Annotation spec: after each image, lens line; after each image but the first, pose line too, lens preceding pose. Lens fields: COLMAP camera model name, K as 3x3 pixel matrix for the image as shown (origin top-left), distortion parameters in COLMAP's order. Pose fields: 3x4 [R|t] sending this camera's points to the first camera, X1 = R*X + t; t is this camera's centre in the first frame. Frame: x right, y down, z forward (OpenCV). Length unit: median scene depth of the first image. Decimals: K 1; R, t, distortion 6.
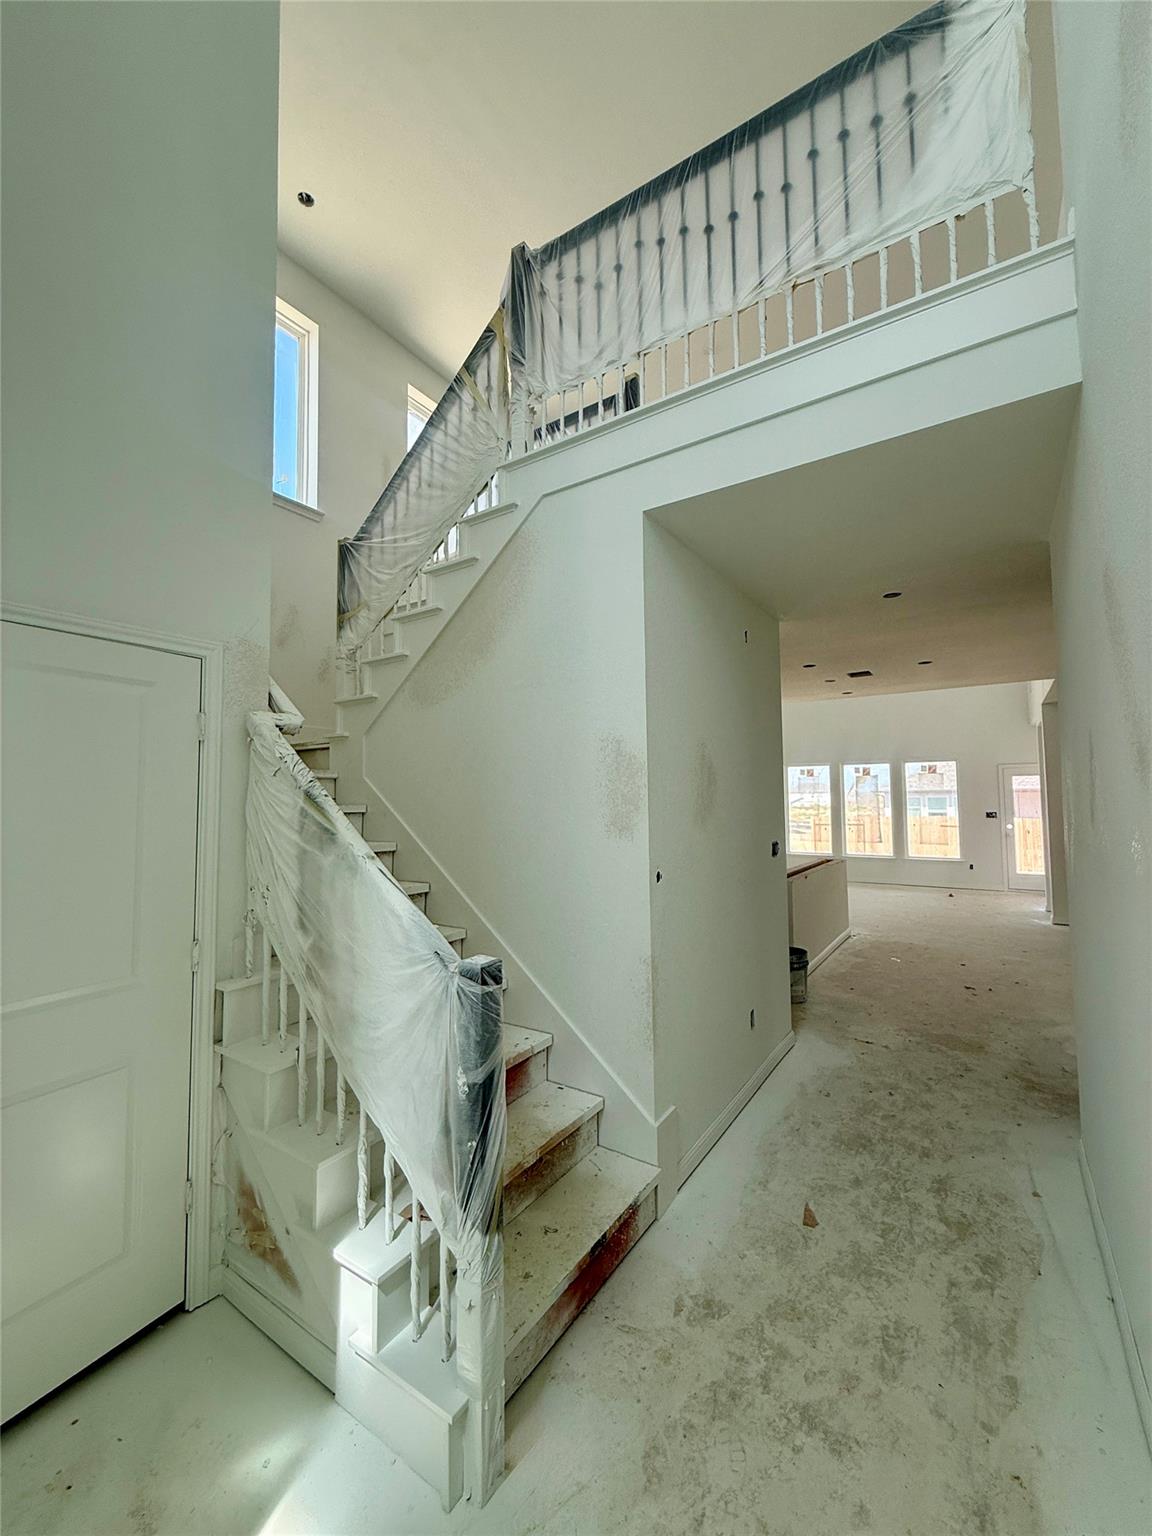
lens RADIAL K [[613.4, 0, 578.4], [0, 613.4, 767.5], [0, 0, 1]] dist [-0.000745, -0.000365]
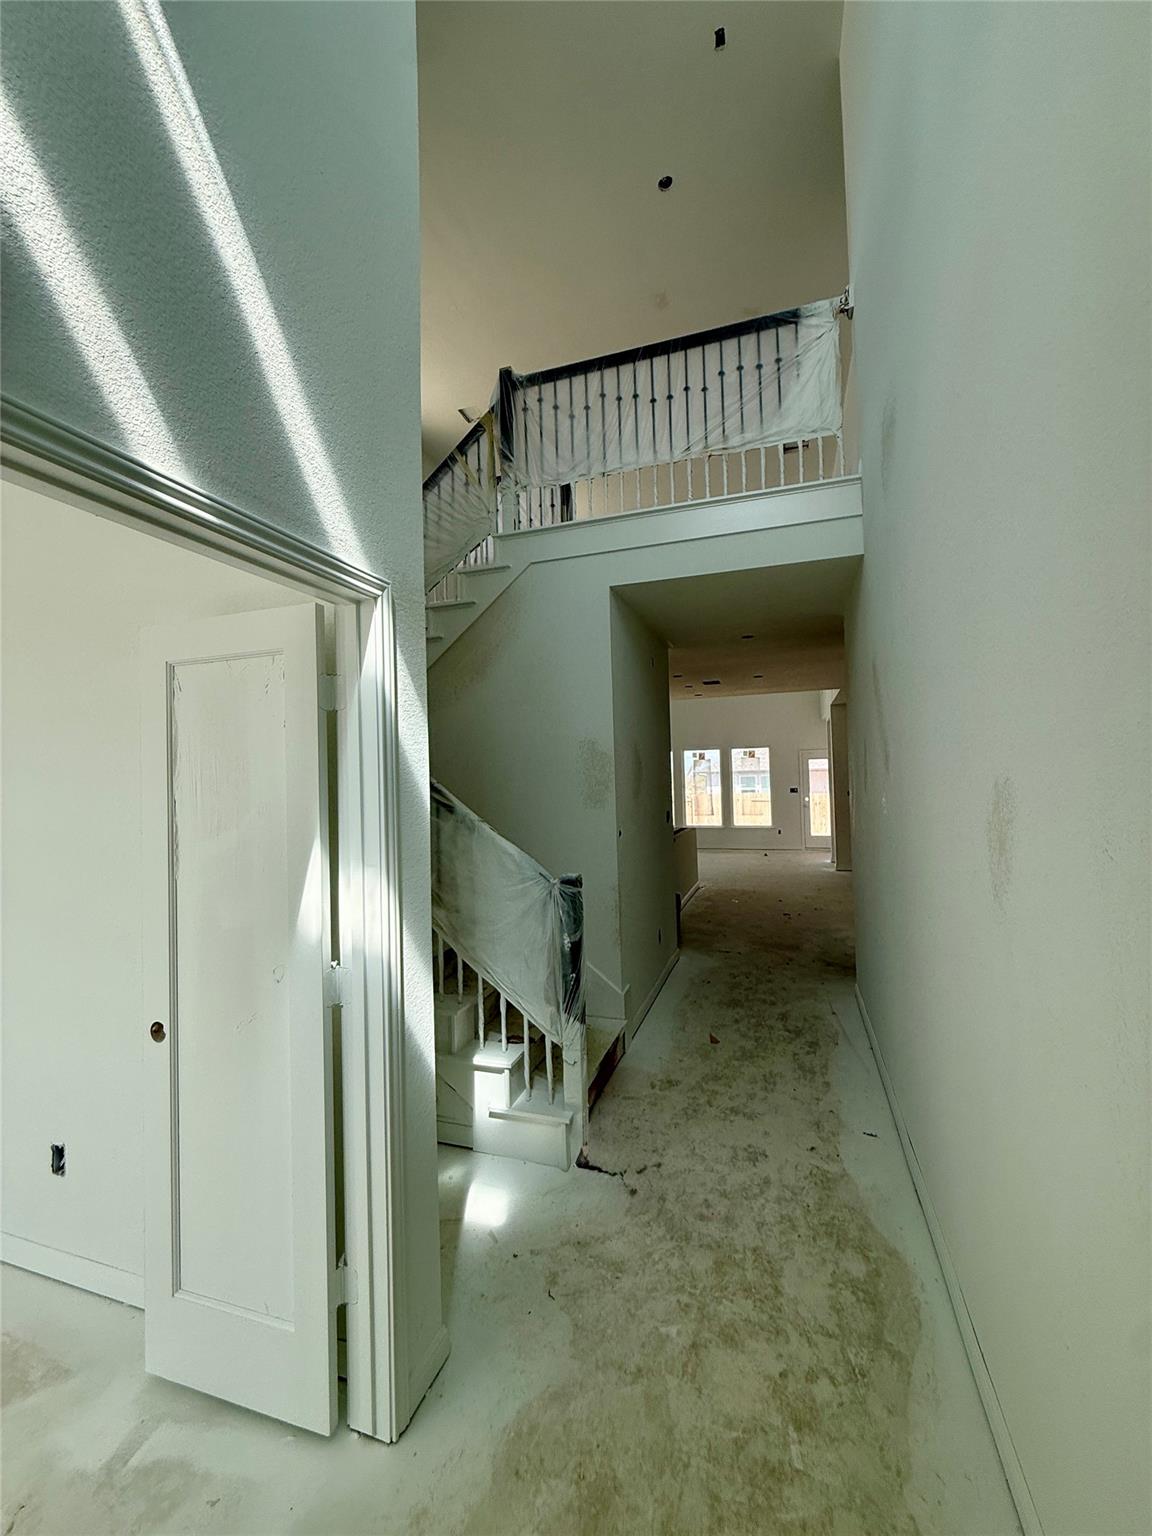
lens RADIAL K [[613.4, 0, 577.6], [0, 613.4, 766.9], [0, 0, 1]] dist [-0.000745, -0.000365]
pose [[0.965097, -0.008296, 0.261760, -0.358835], [0.001149, 0.999623, 0.027444, -0.025502], [-0.261889, -0.026186, 0.964743, -0.412891]]
